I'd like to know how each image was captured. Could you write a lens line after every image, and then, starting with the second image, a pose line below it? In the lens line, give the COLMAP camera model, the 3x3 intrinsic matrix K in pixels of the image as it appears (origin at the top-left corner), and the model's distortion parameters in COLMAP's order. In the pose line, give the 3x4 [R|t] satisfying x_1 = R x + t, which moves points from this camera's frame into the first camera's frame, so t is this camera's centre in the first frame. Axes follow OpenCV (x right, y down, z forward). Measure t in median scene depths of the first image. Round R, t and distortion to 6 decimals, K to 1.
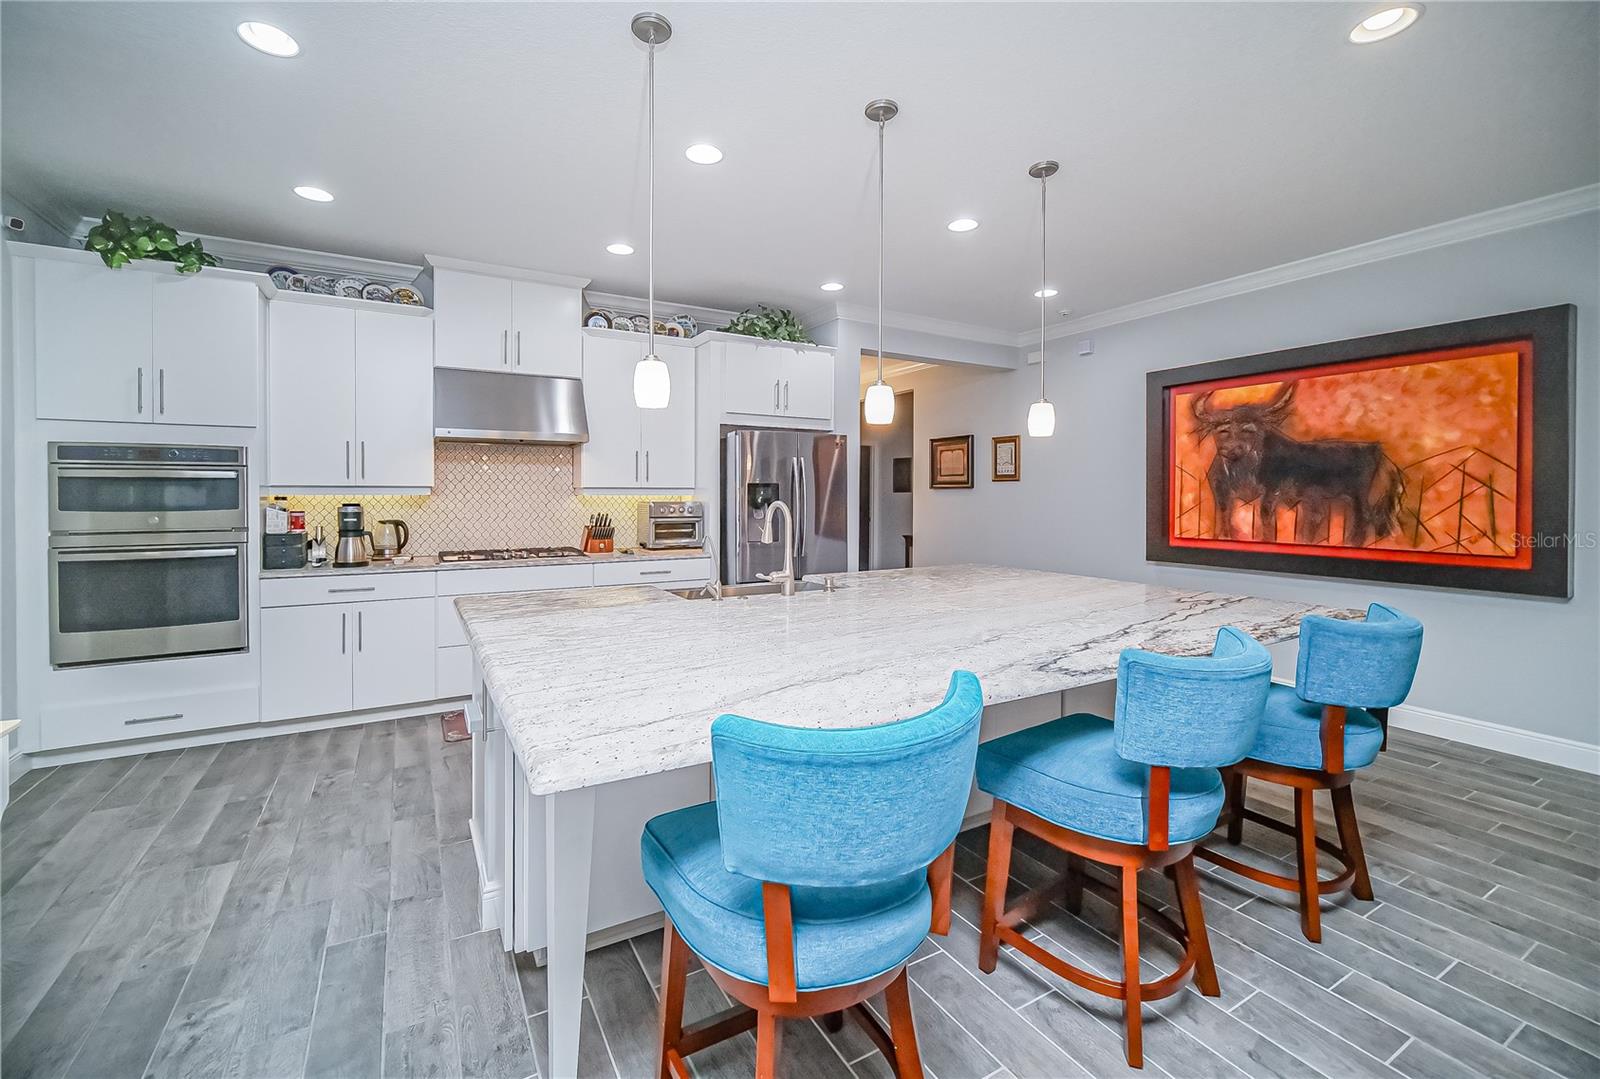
lens RADIAL K [[661.9, 0, 767.3], [0, 661.9, 494.2], [0, 0, 1]] dist [-0.002210, -0.000438]
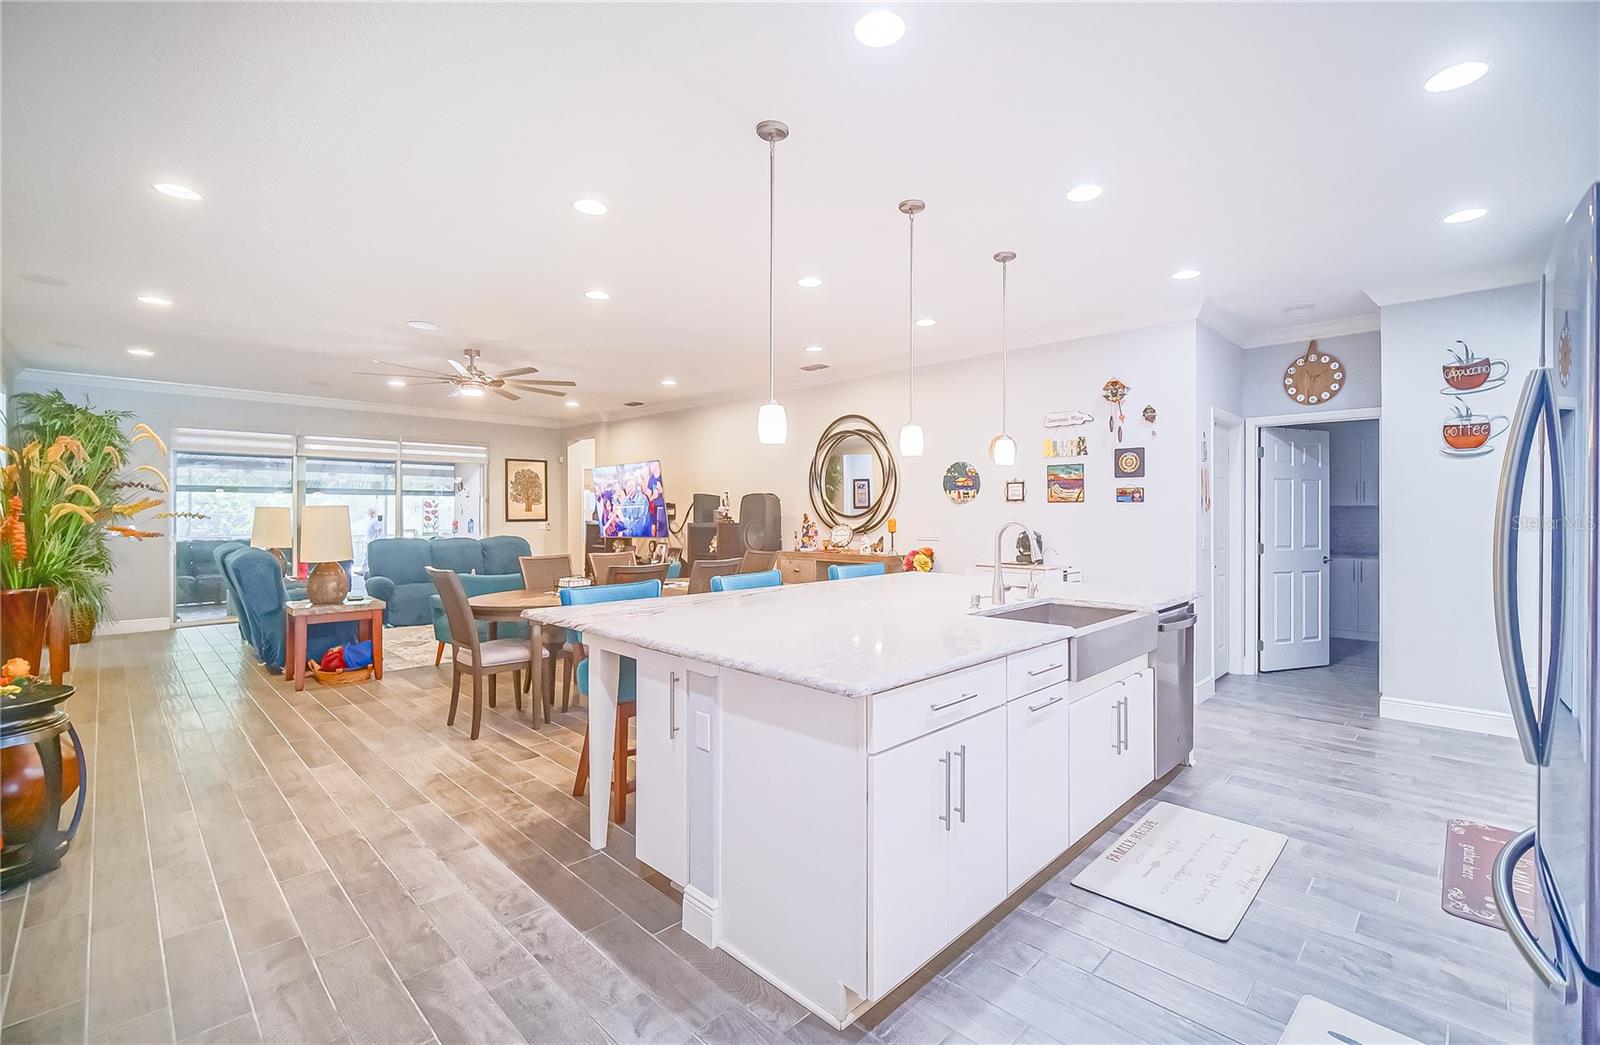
lens RADIAL K [[688.4, 0, 795.1], [0, 688.4, 505.2], [0, 0, 1]] dist [-0.009712, -0.000059]
pose [[-0.958404, -0.007821, -0.285309, 0.432270], [-0.005001, 0.999931, -0.010613, 0.000207], [0.285373, -0.008745, -0.958377, 1.270706]]
